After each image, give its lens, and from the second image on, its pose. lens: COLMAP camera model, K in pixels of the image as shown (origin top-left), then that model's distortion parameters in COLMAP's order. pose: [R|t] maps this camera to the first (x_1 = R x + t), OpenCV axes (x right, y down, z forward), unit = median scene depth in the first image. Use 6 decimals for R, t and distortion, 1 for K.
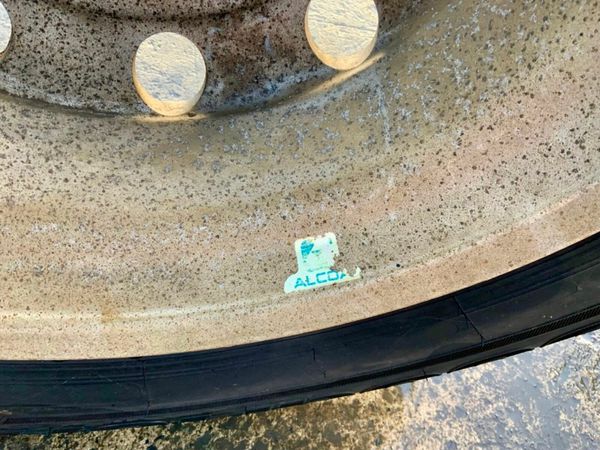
lens RADIAL K [[495.6, 0, 297.3], [0, 495.6, 223.3], [0, 0, 1]] dist [0.045591, -0.096448]
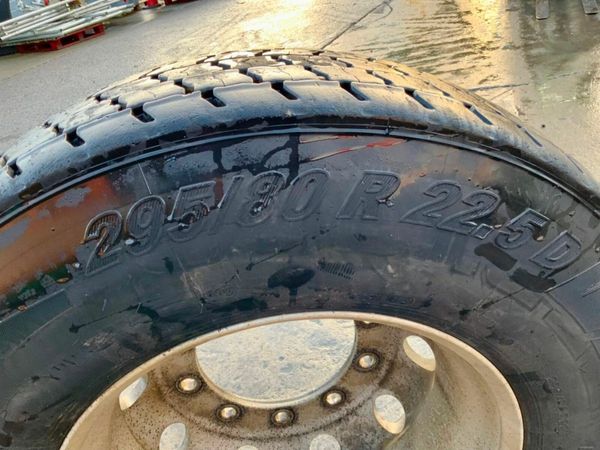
lens RADIAL K [[495.6, 0, 297.1], [0, 495.6, 212.9], [0, 0, 1]] dist [0.045591, -0.096448]
pose [[0.907031, -0.362639, -0.213980, 0.511292], [0.229093, 0.851411, -0.471822, -0.196507], [0.353286, 0.378936, 0.855334, -1.400884]]
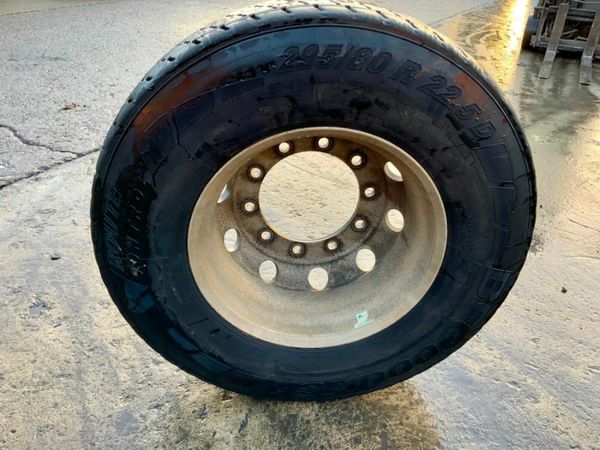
lens RADIAL K [[495.6, 0, 297.5], [0, 495.6, 222.2], [0, 0, 1]] dist [0.045591, -0.096448]
pose [[0.976704, -0.130152, -0.170617, 0.248131], [0.036156, 0.883519, -0.466997, 0.983059], [0.211524, 0.449949, 0.867642, -2.259777]]
